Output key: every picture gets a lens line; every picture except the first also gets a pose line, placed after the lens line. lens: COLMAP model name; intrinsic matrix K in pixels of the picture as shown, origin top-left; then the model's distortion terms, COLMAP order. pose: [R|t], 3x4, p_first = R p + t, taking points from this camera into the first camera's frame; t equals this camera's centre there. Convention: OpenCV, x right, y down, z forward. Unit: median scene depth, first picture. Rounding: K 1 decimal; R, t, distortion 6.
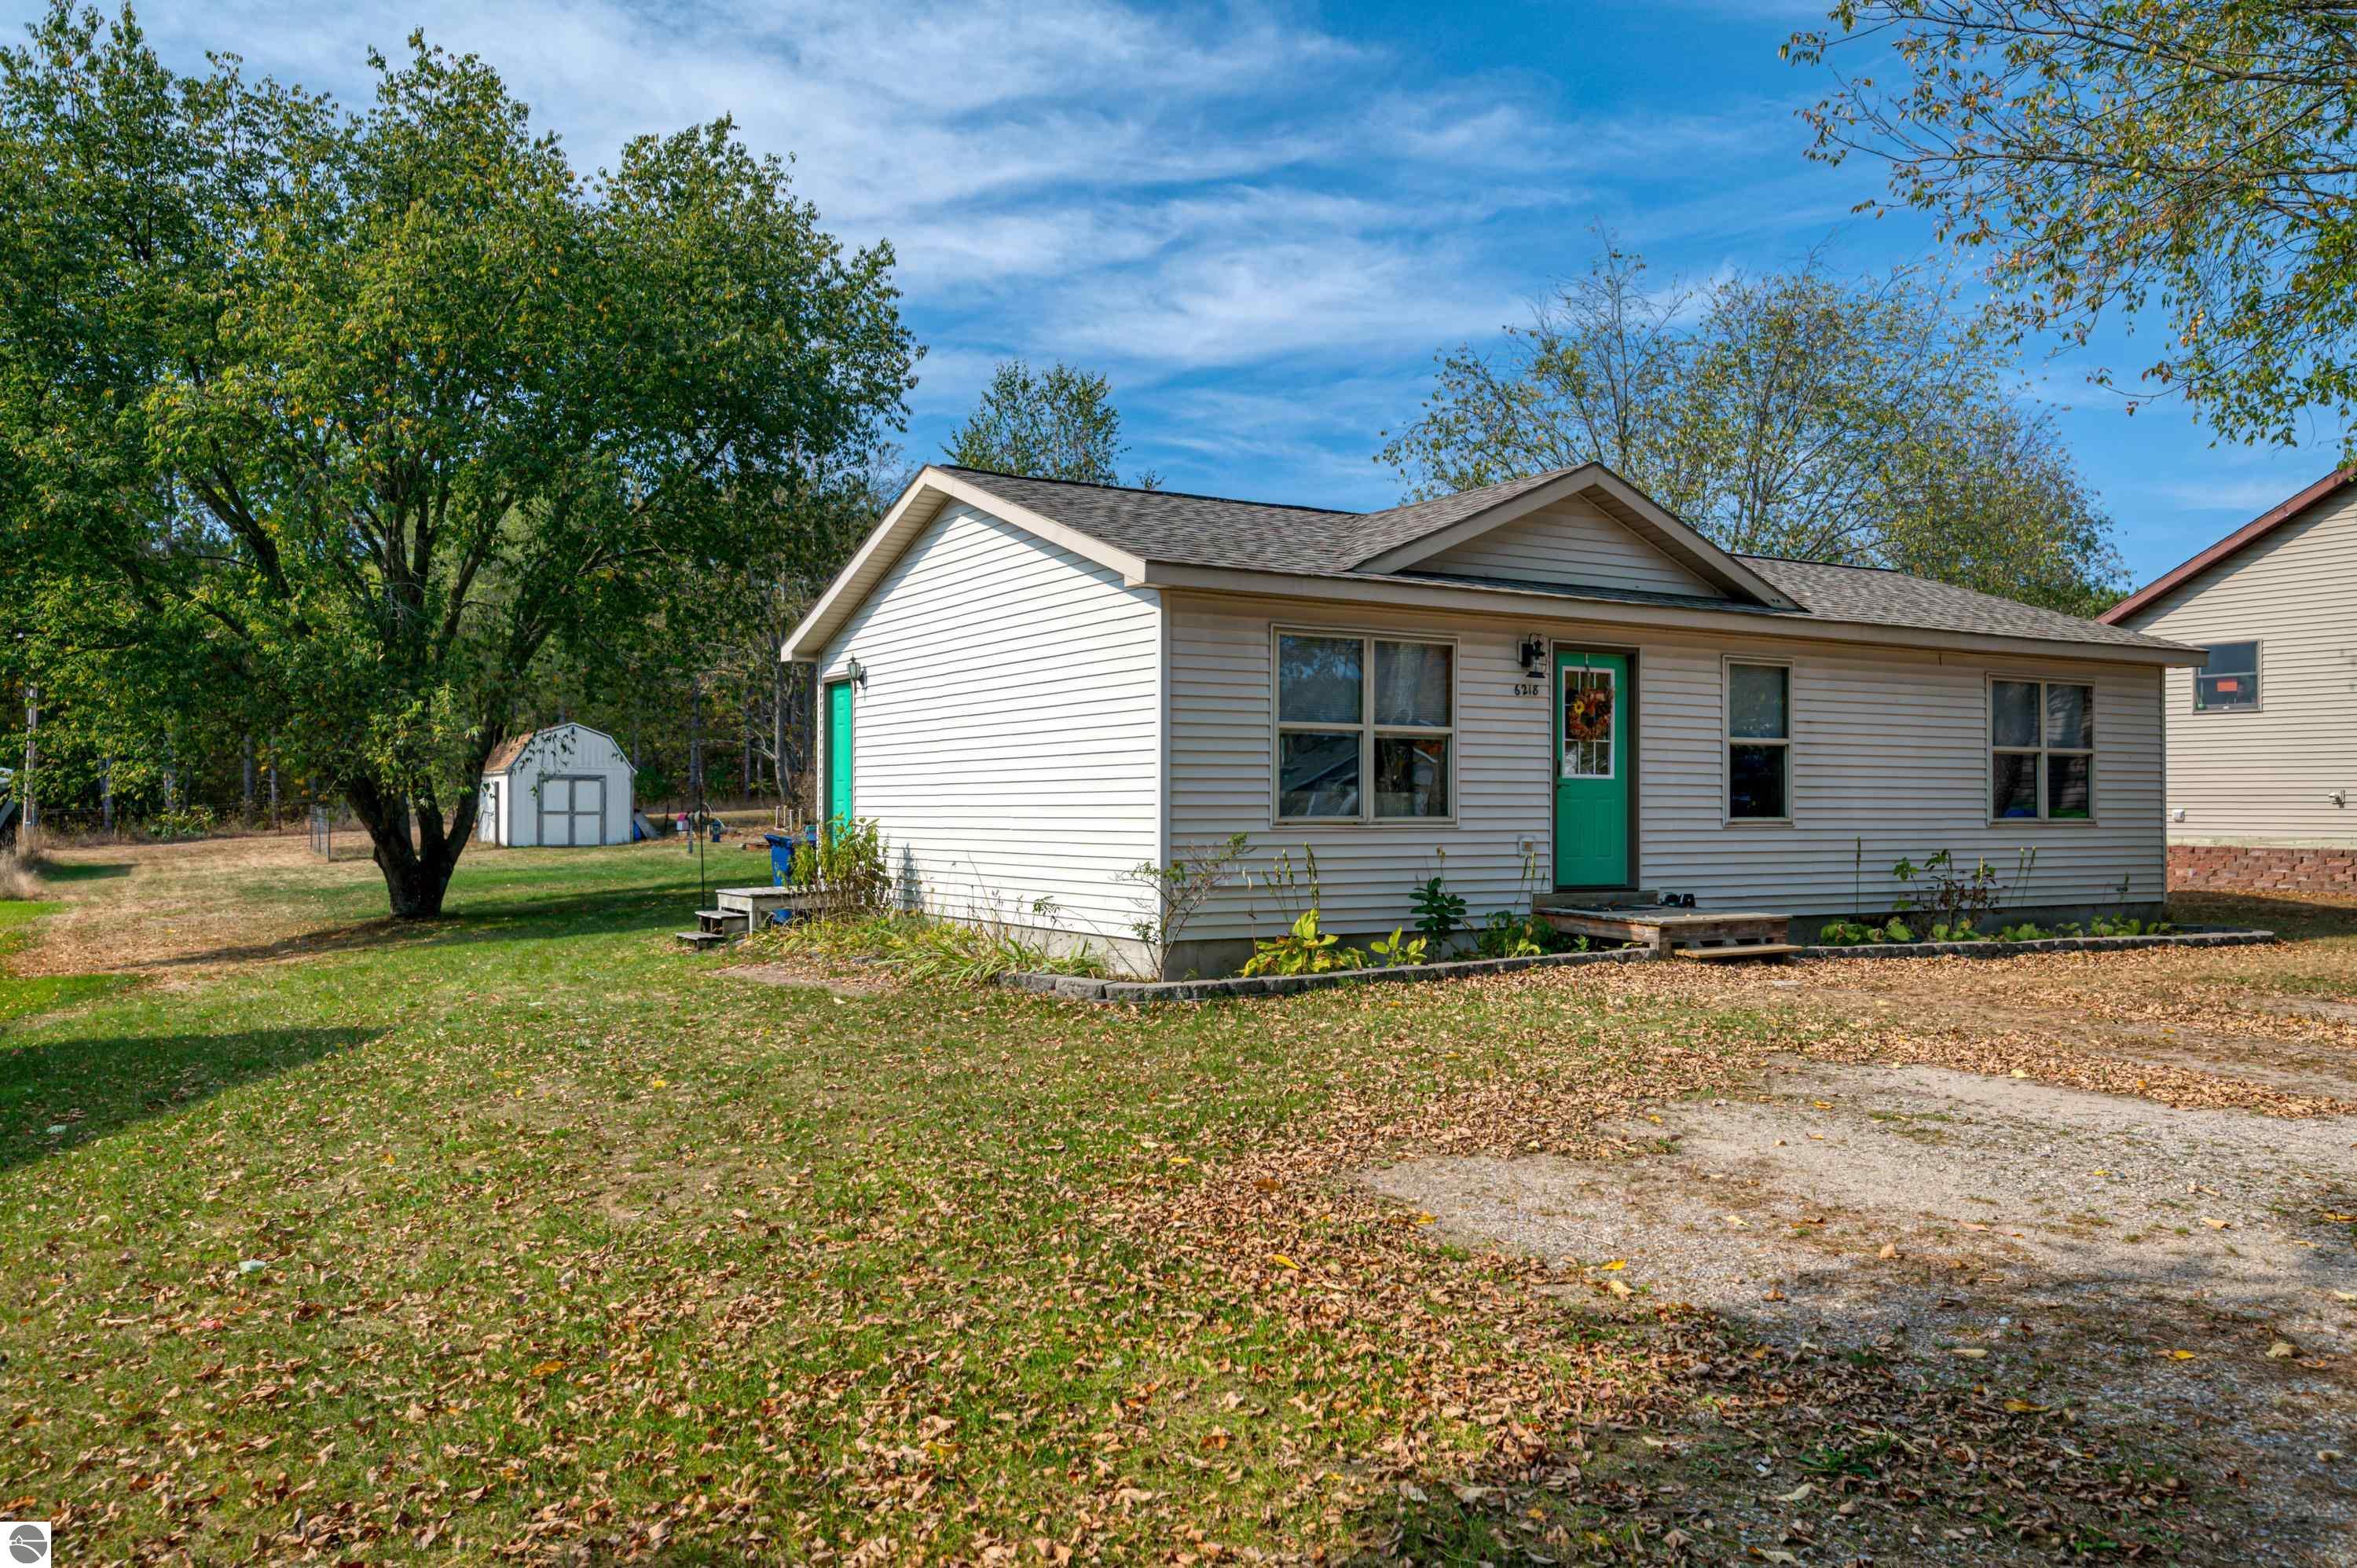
lens RADIAL K [[1798.0, 0, 1178.5], [0, 1798.0, 784.0], [0, 0, 1]] dist [0.030523, 0.003737]
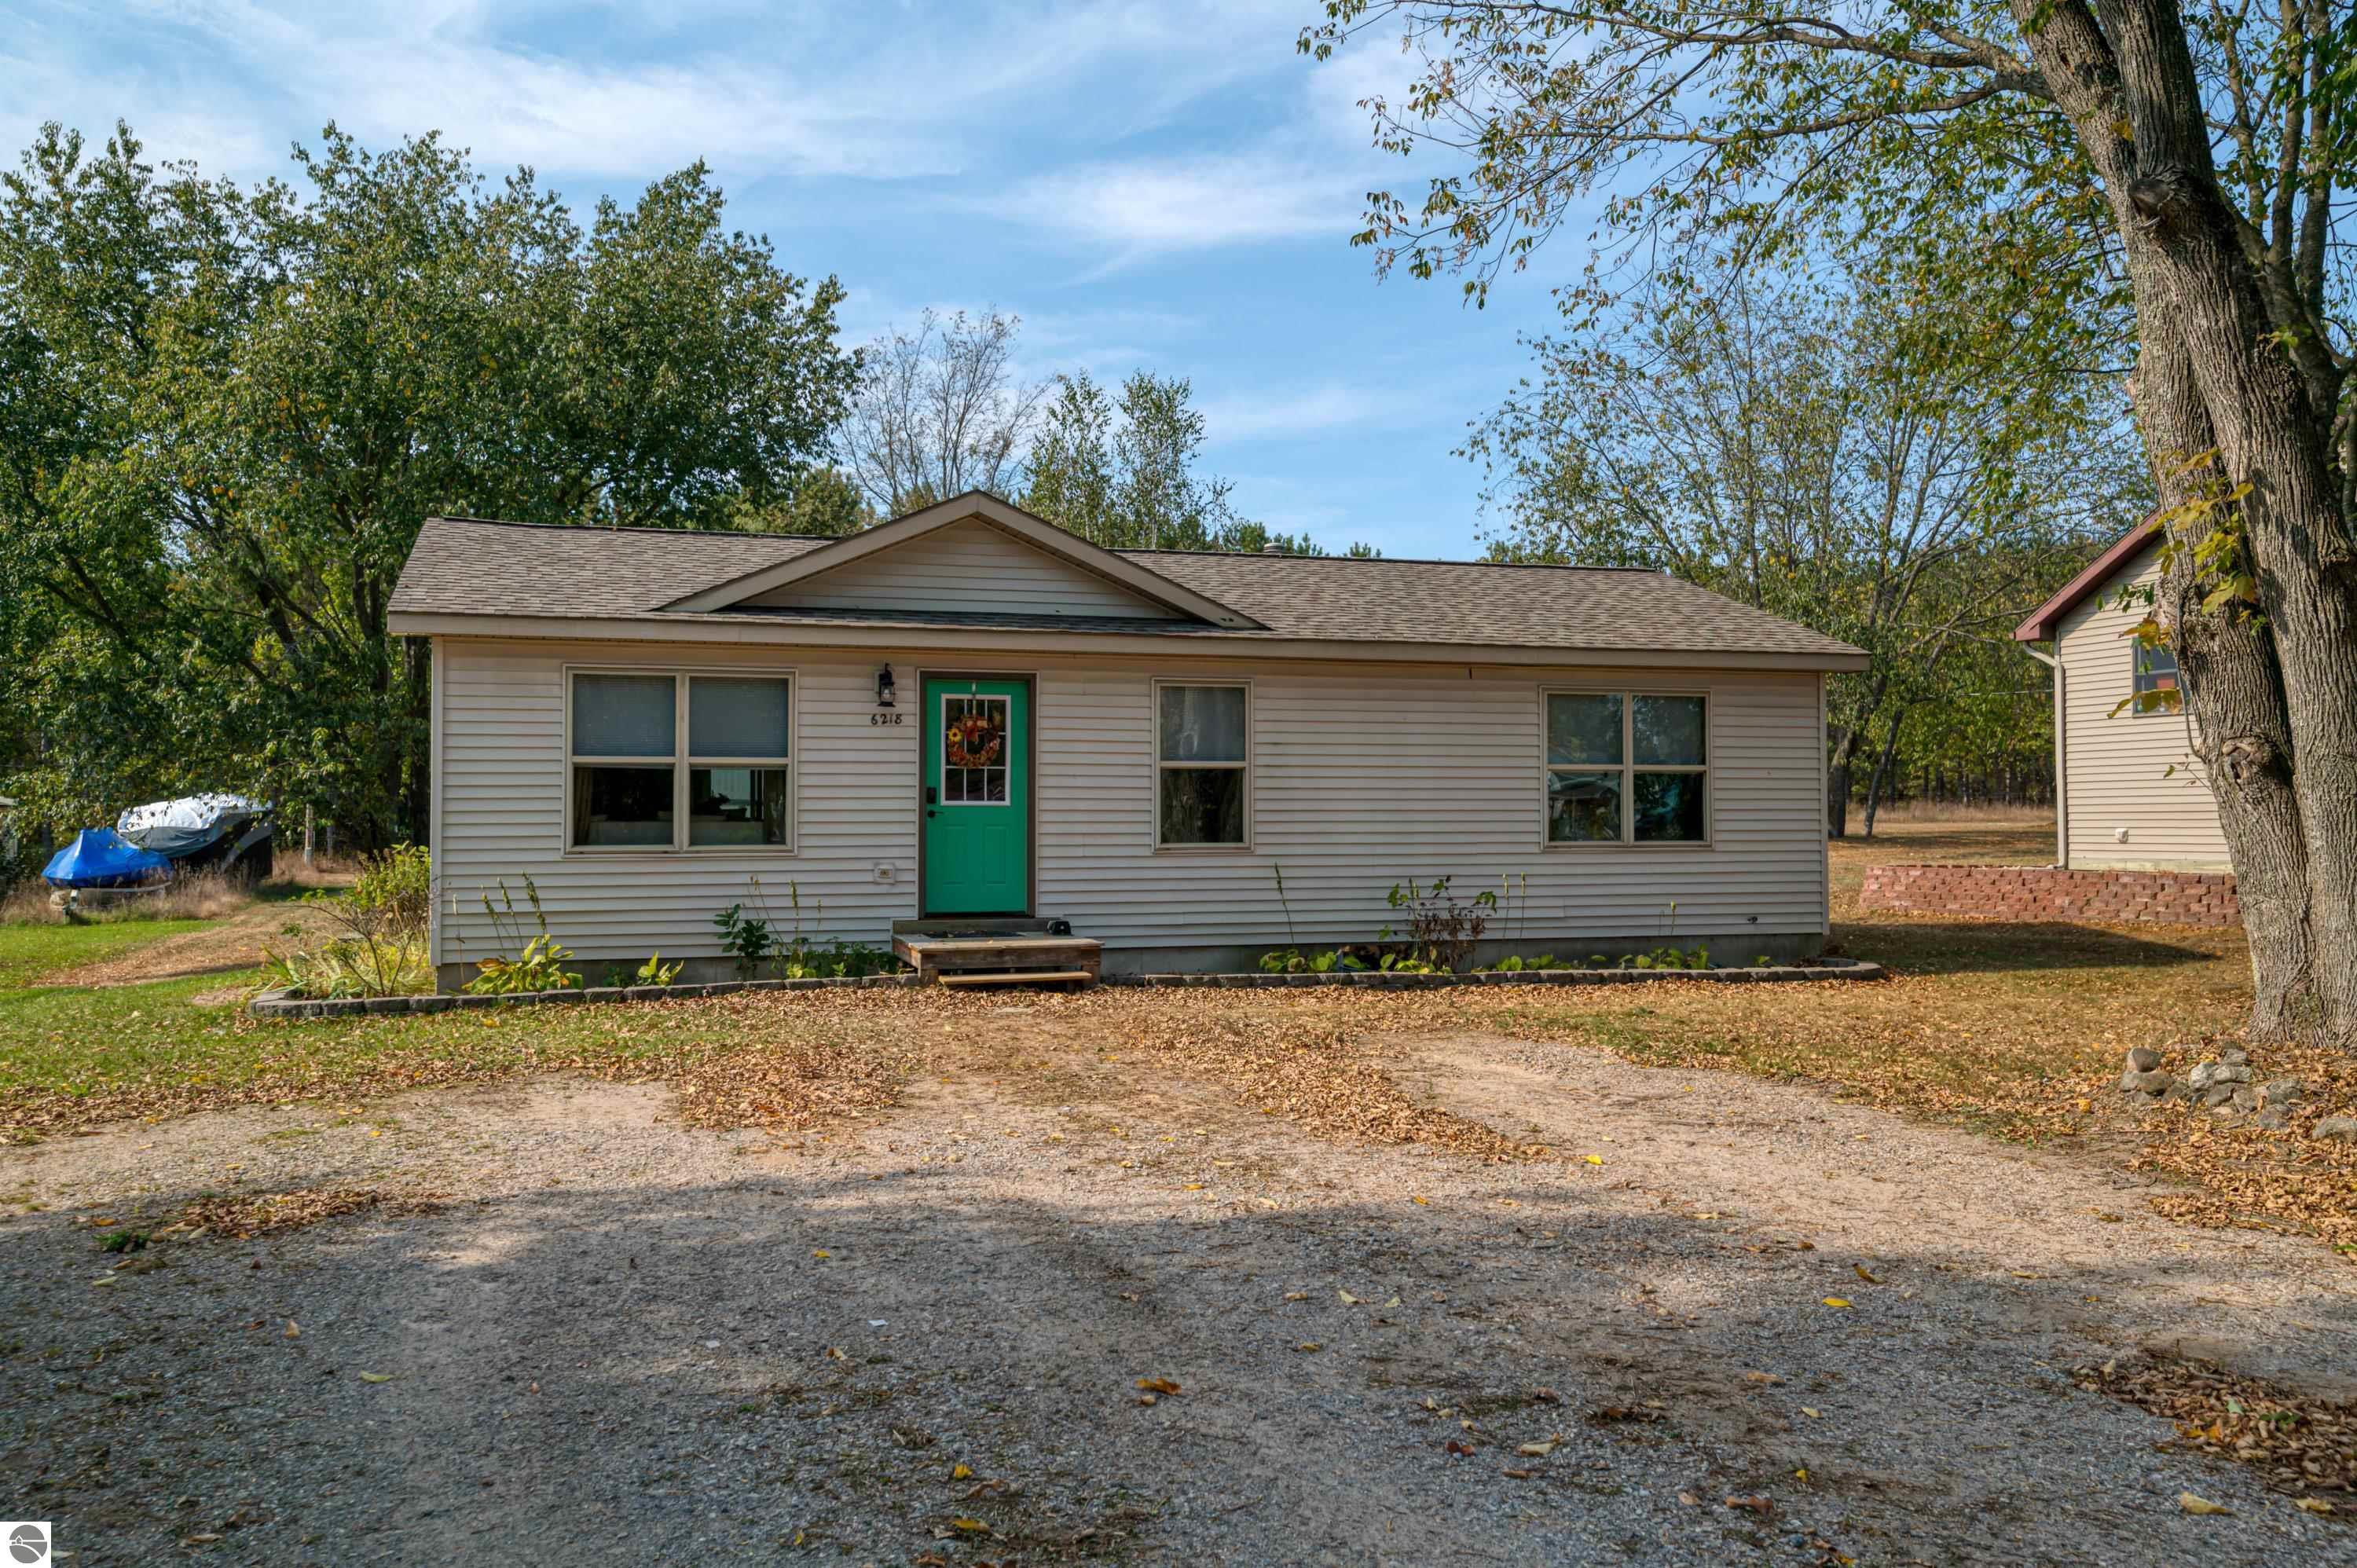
lens RADIAL K [[1959.0, 0, 1178.5], [0, 1959.0, 784.0], [0, 0, 1]] dist [0.032166, 0.010574]
pose [[0.968883, -0.012496, -0.247204, 0.578098], [0.010028, 0.999887, -0.011241, -0.001528], [0.247317, 0.008412, 0.968898, -0.026500]]
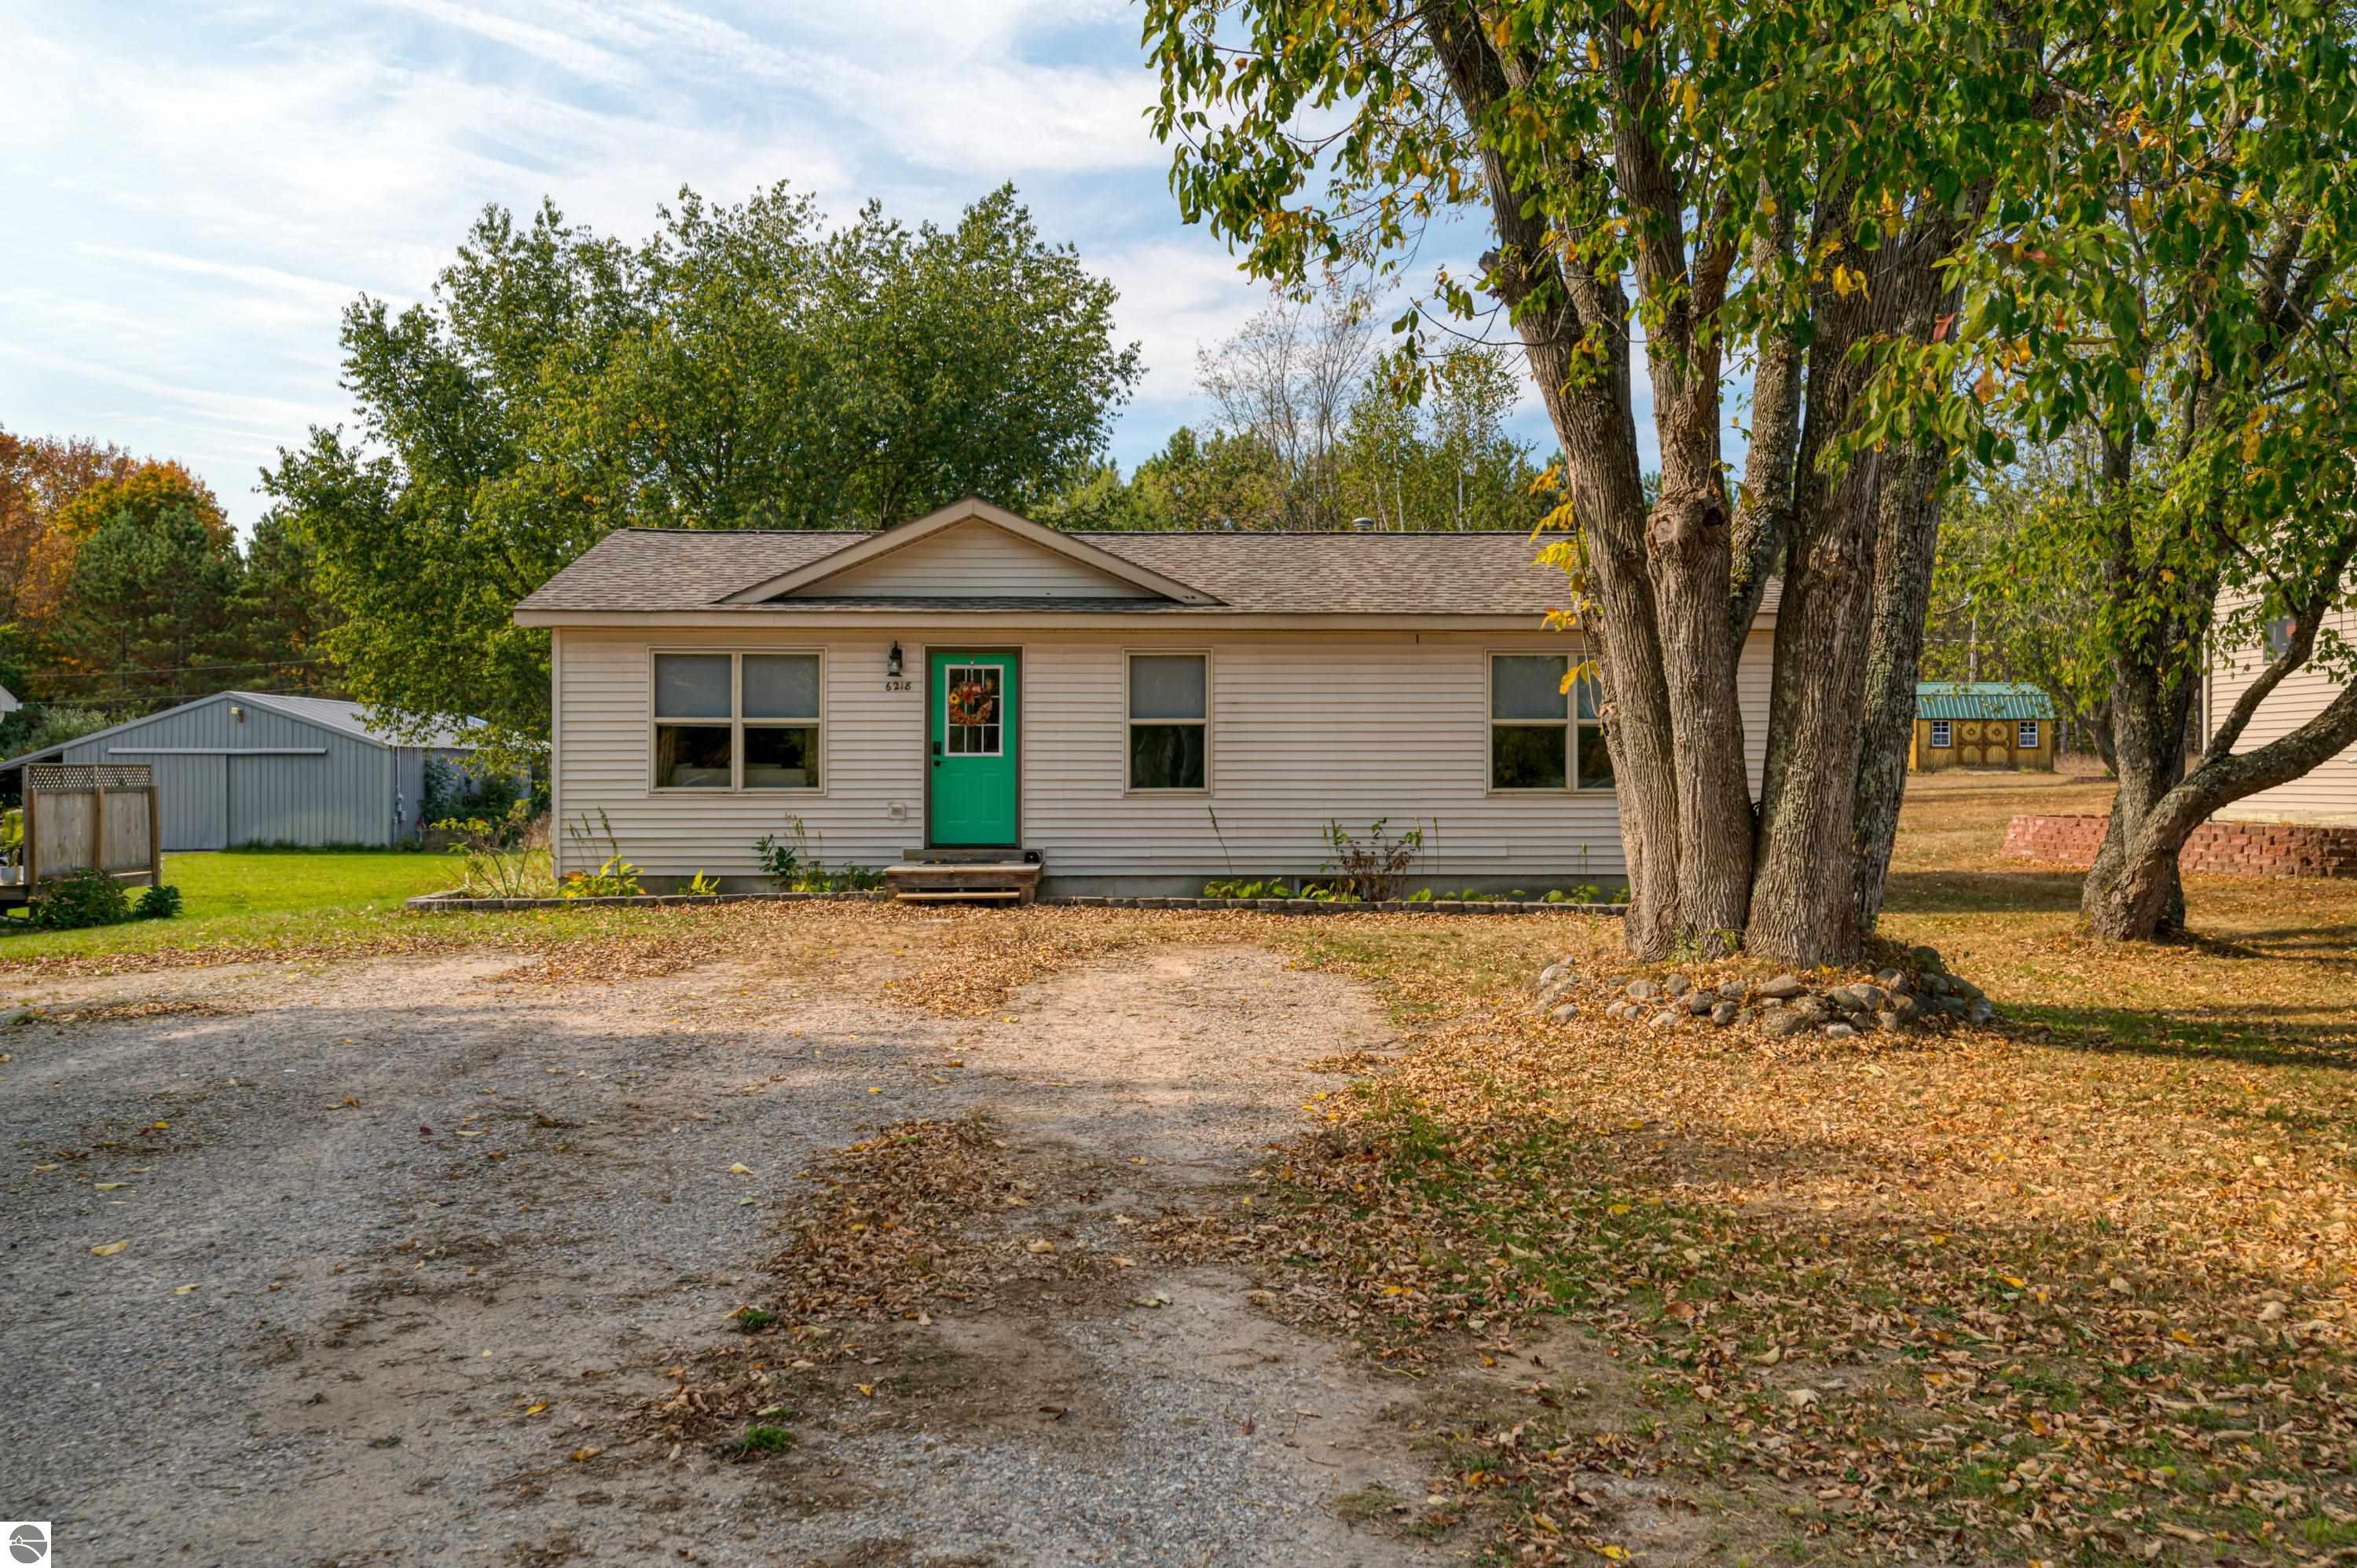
lens RADIAL K [[1959.0, 0, 1178.5], [0, 1959.0, 784.0], [0, 0, 1]] dist [0.032166, 0.010574]
pose [[0.861119, -0.002134, -0.508398, 0.972393], [0.009867, 0.999873, 0.012517, 0.000513], [0.508307, -0.015795, 0.861031, -0.067018]]
